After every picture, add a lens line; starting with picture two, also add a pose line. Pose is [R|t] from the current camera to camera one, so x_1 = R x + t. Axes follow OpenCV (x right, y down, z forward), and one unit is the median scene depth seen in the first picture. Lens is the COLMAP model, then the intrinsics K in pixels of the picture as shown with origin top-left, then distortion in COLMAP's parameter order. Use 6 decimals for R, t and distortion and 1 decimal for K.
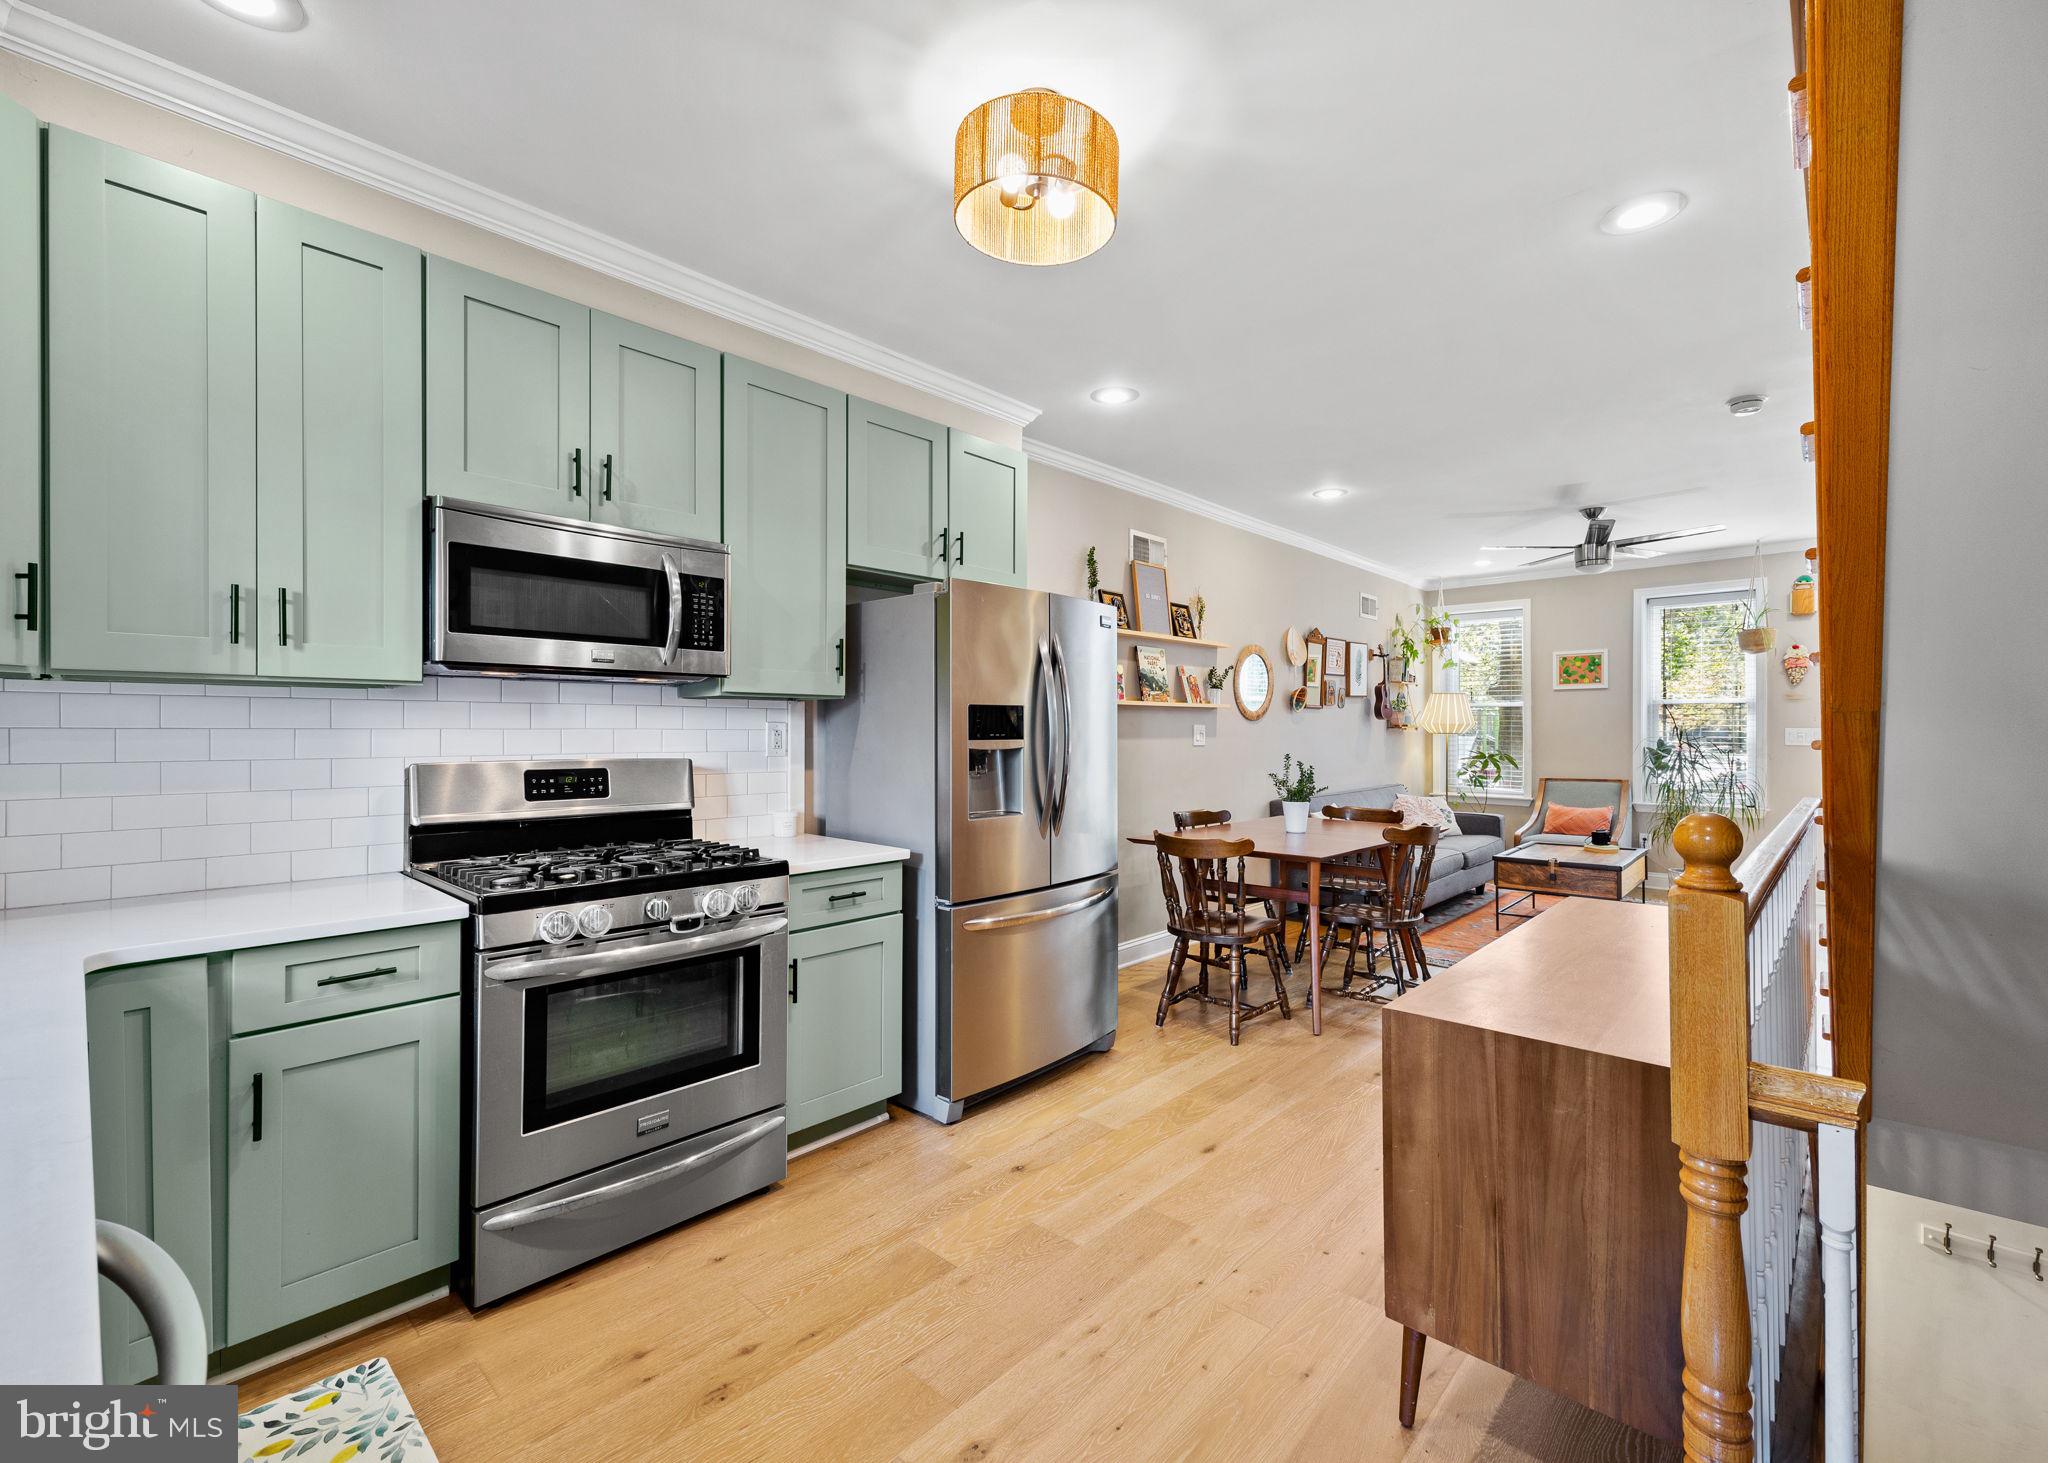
lens RADIAL K [[933.3, 0, 1016.4], [0, 933.3, 720.6], [0, 0, 1]] dist [0.011824, 0.000442]
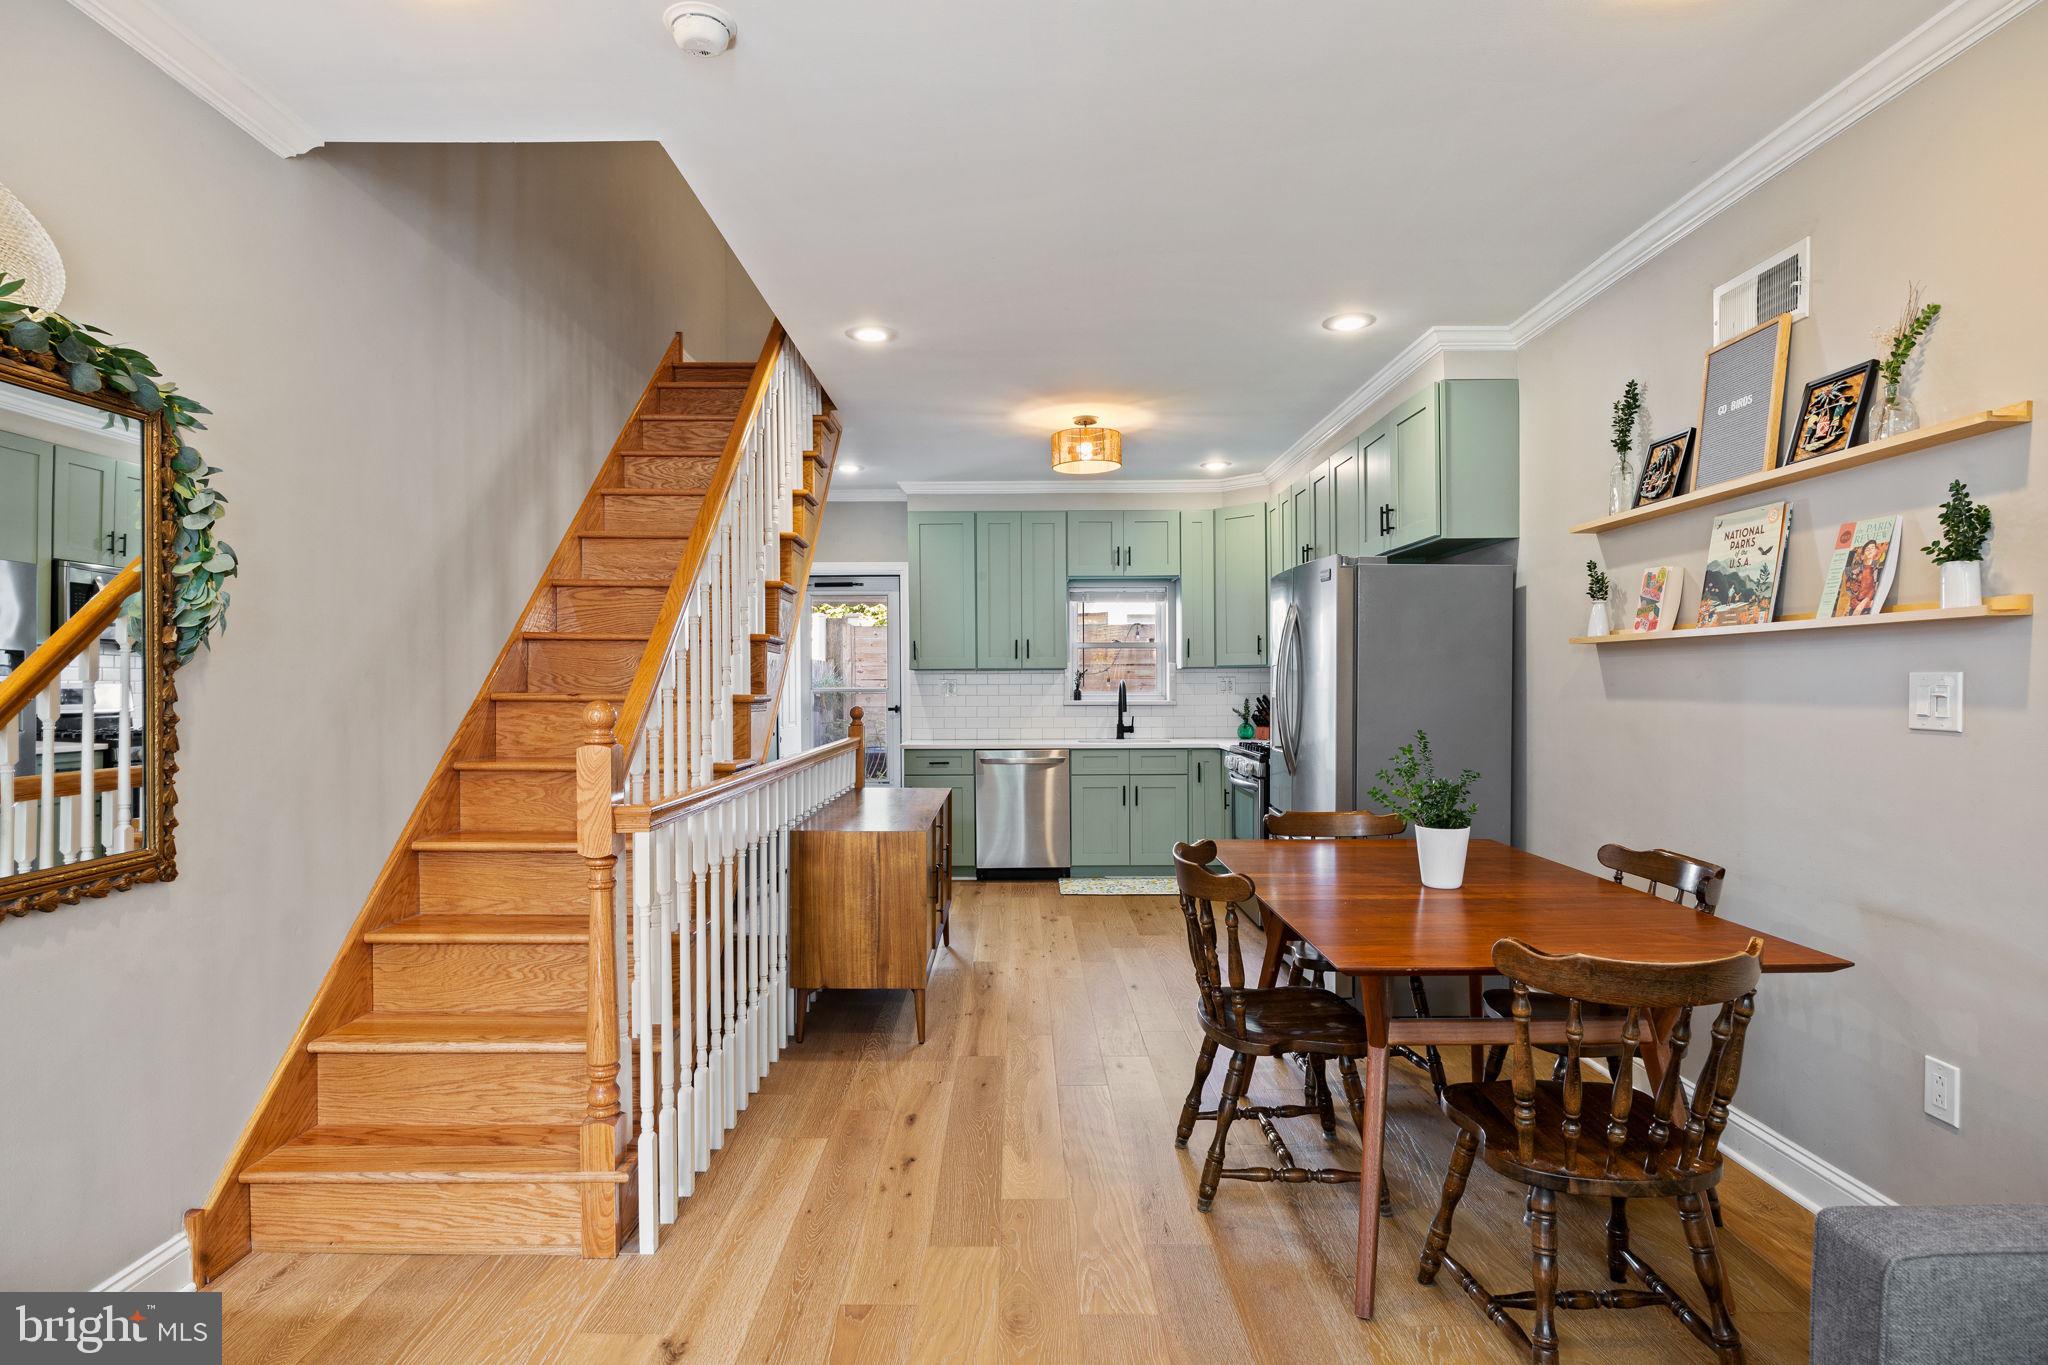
lens RADIAL K [[1045.6, 0, 1017.5], [0, 1045.6, 692.6], [0, 0, 1]] dist [-0.003034, 0.000272]
pose [[-0.738946, 0.002024, -0.673762, 0.774985], [0.001420, 0.999998, 0.001446, 0.012730], [0.673763, 0.000112, -0.738947, 1.143846]]
